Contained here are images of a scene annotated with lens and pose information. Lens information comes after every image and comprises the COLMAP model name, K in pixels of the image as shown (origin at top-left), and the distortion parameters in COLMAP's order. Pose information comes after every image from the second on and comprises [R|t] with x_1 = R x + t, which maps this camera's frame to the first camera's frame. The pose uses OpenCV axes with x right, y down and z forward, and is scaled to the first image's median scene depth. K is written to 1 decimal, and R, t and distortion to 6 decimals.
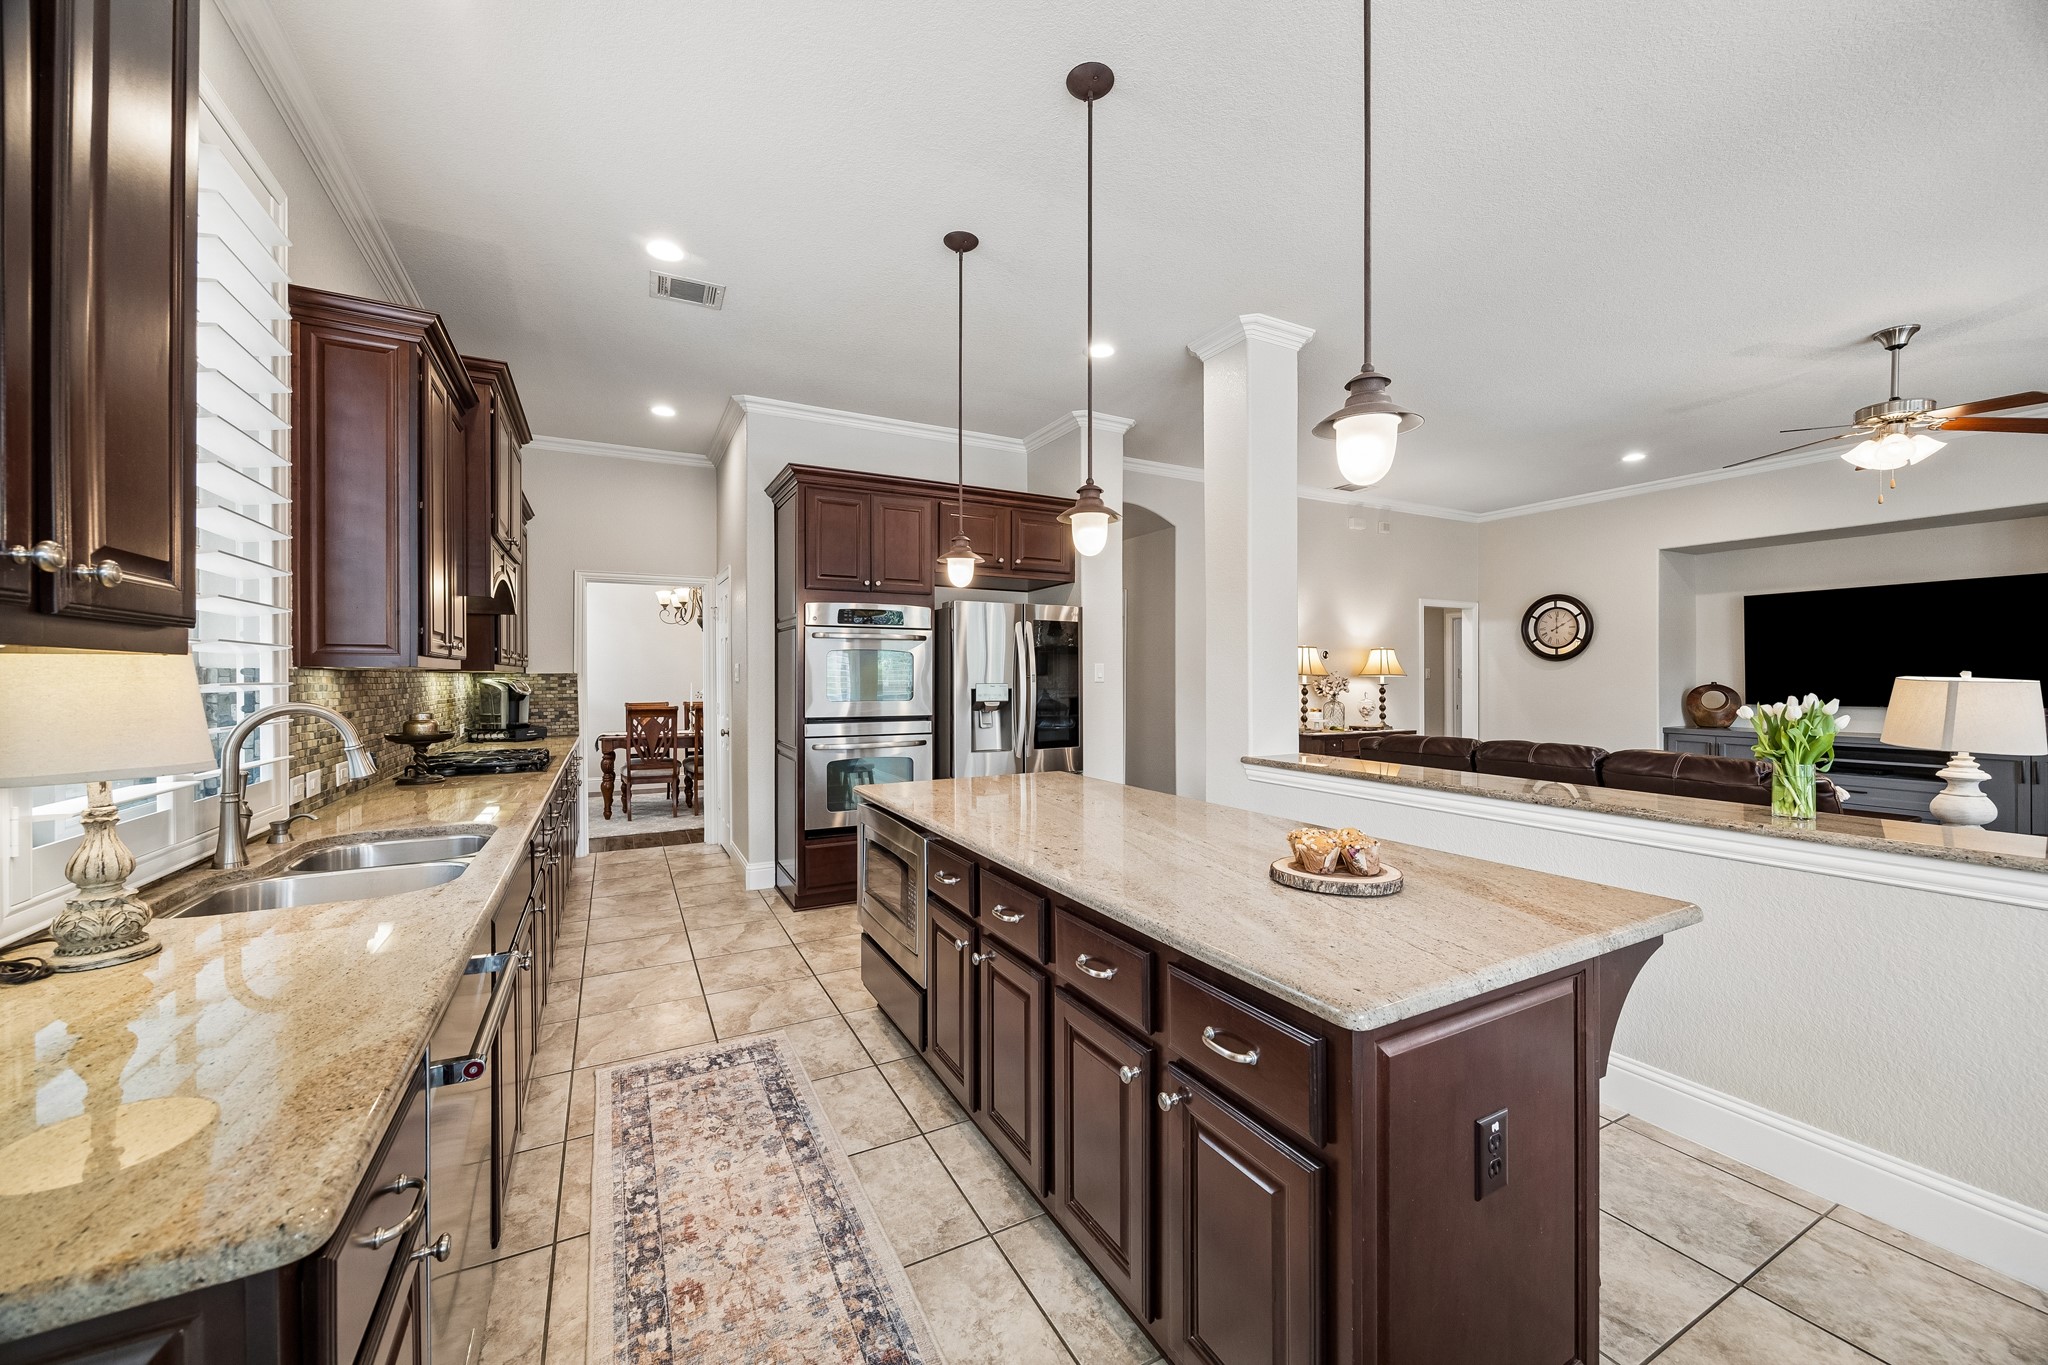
lens RADIAL K [[776.2, 0, 1034.5], [0, 776.2, 677.2], [0, 0, 1]] dist [0.006900, 0.000026]
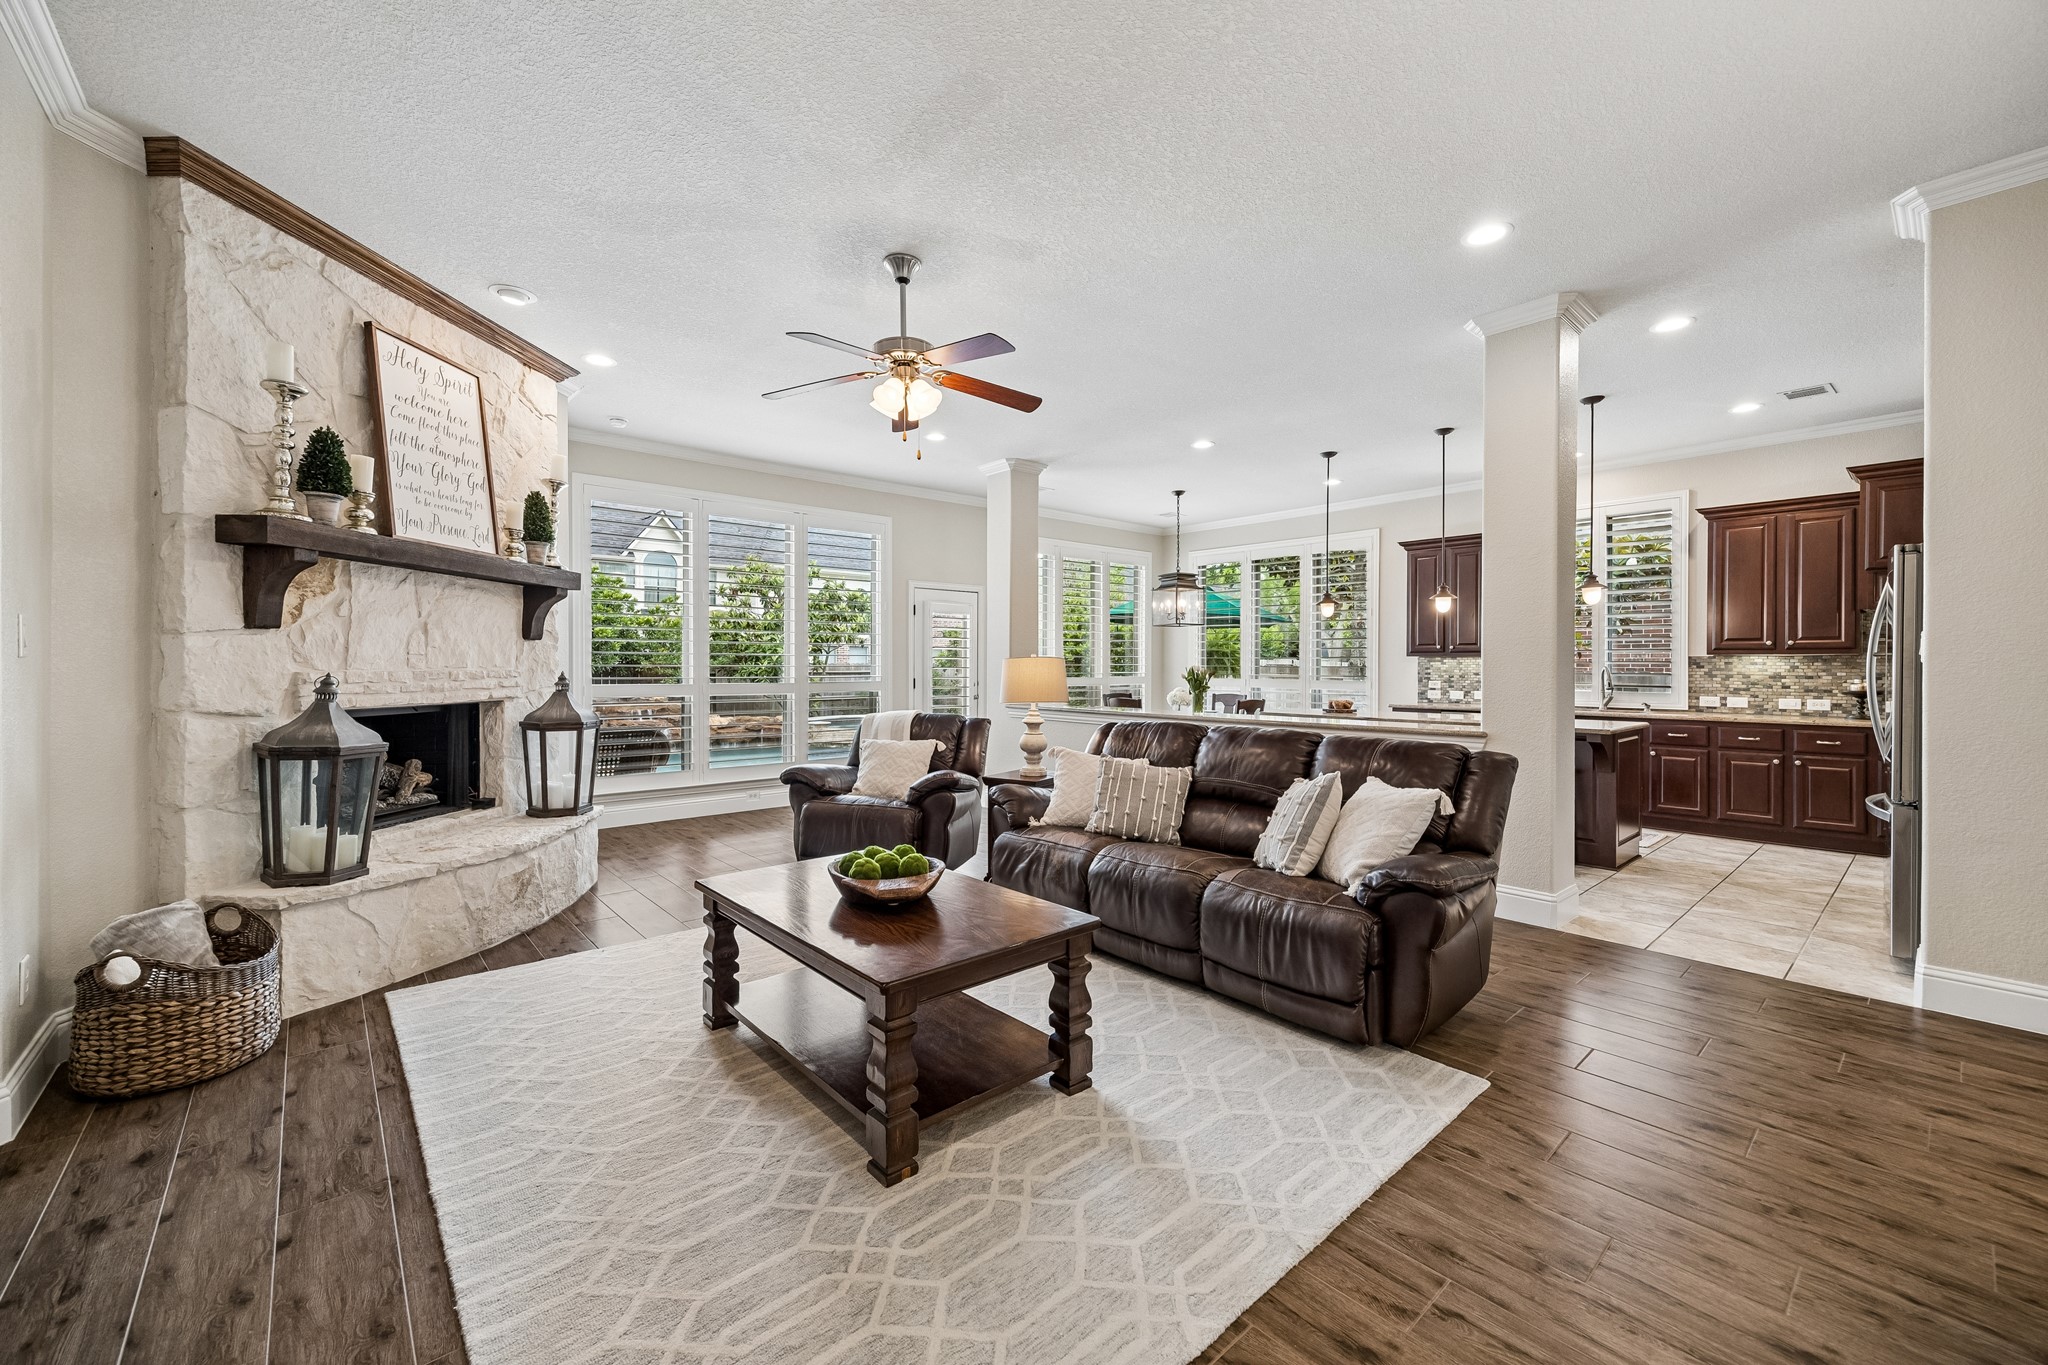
lens RADIAL K [[812.0, 0, 1019.6], [0, 812.0, 669.4], [0, 0, 1]] dist [0.004230, 0.000106]
pose [[-0.977241, 0.002711, -0.212115, 0.613396], [0.000926, 0.999963, 0.008516, 0.005291], [0.212130, 0.008126, -0.977208, 1.012554]]
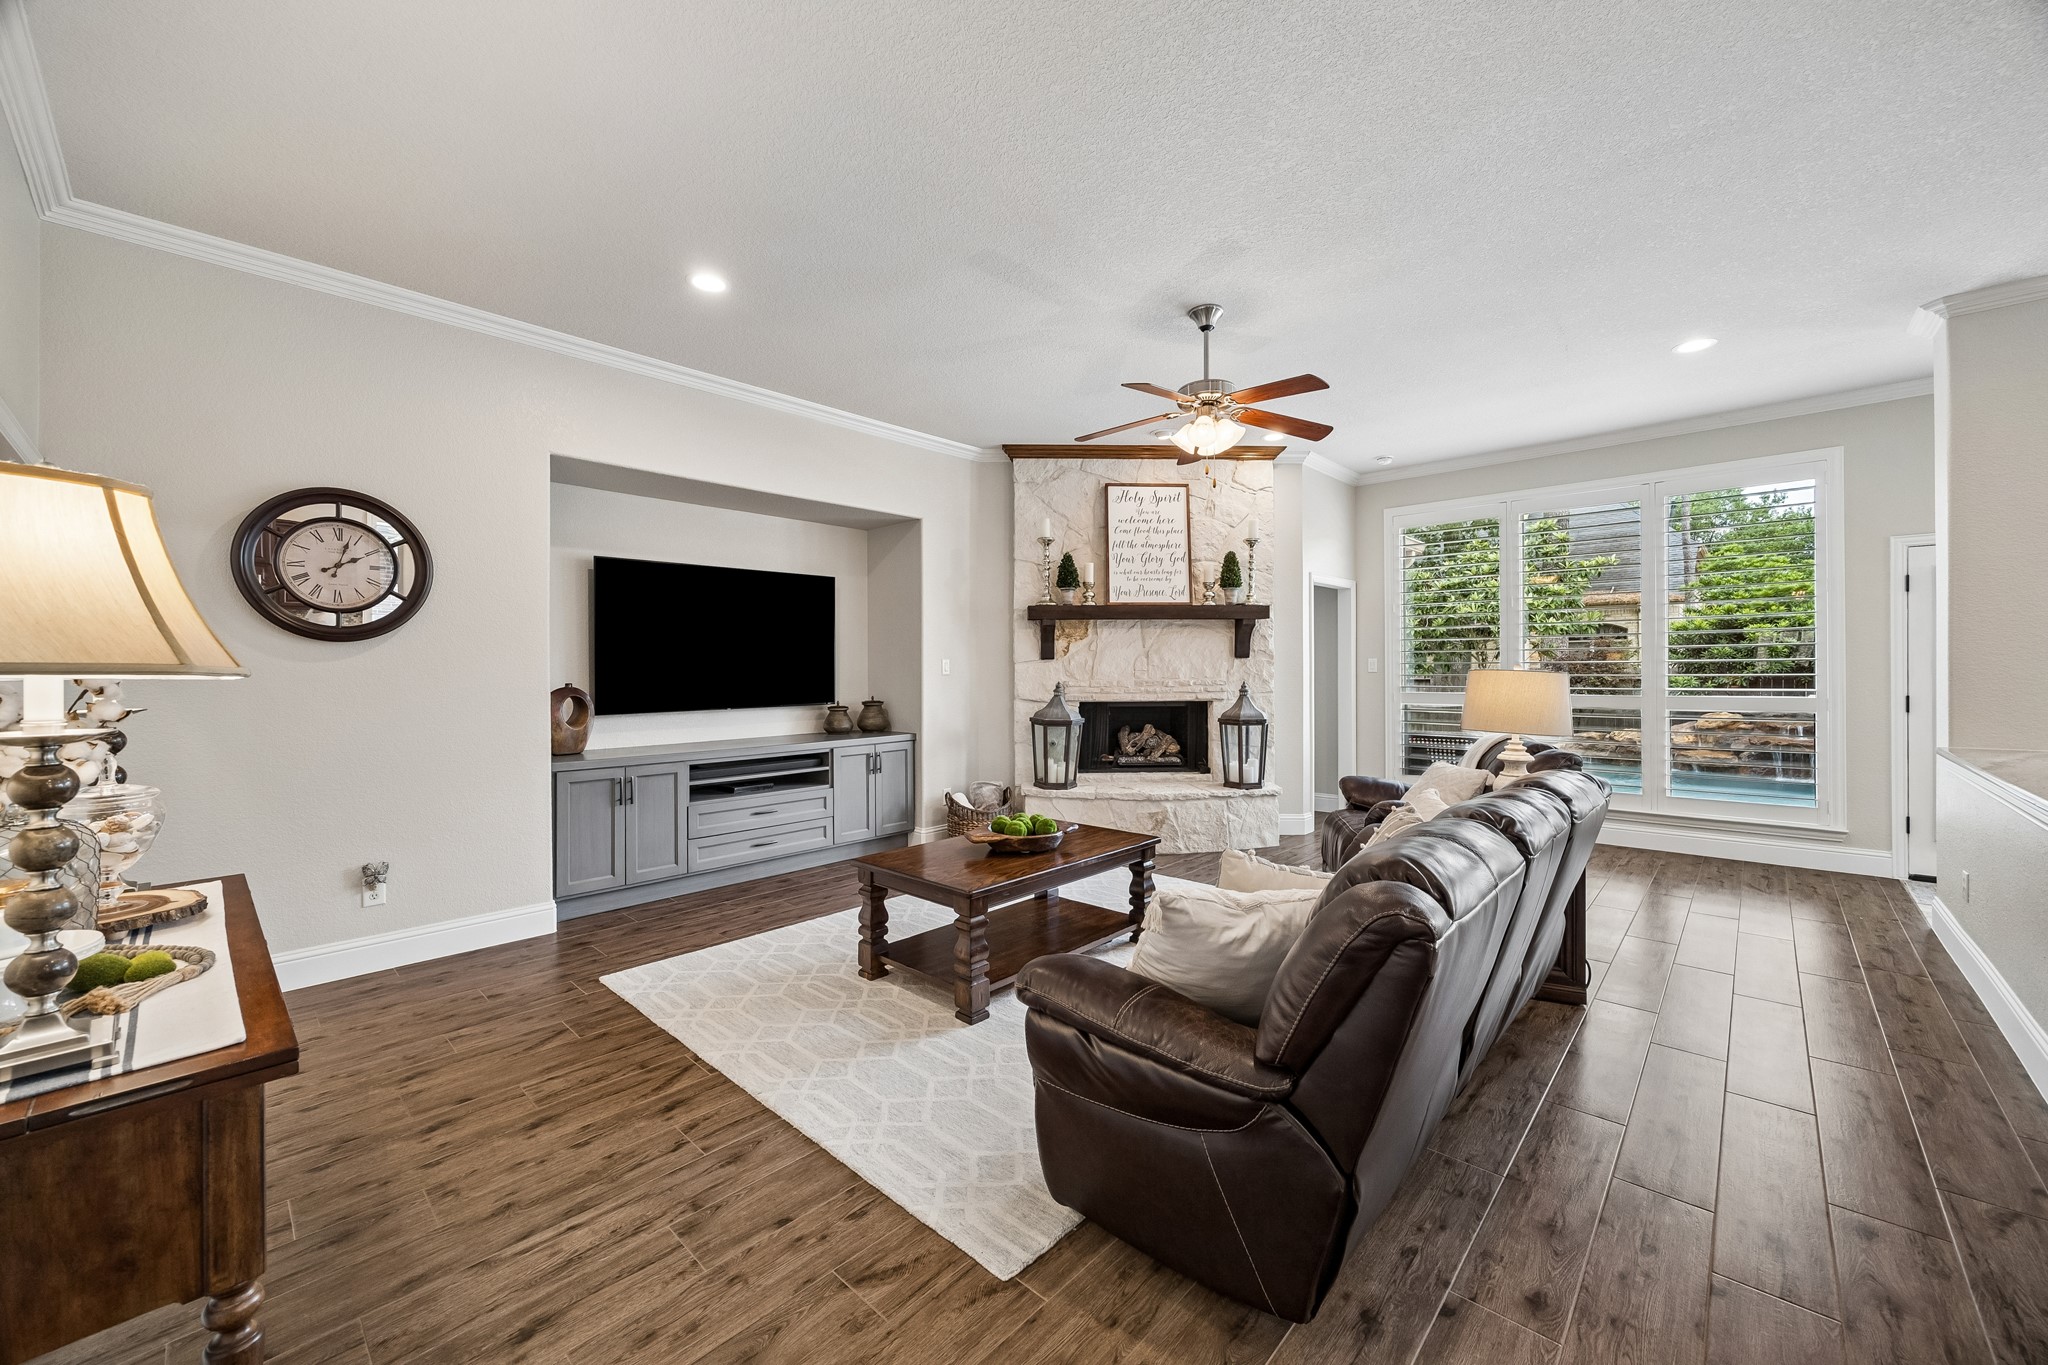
lens RADIAL K [[782.5, 0, 1034.7], [0, 782.5, 671.9], [0, 0, 1]] dist [0.001295, 0.000068]
pose [[-0.314918, 0.001654, 0.949118, 0.133276], [0.008800, 0.999961, 0.001178, -0.000644], [-0.949078, 0.008723, -0.314920, 0.790972]]
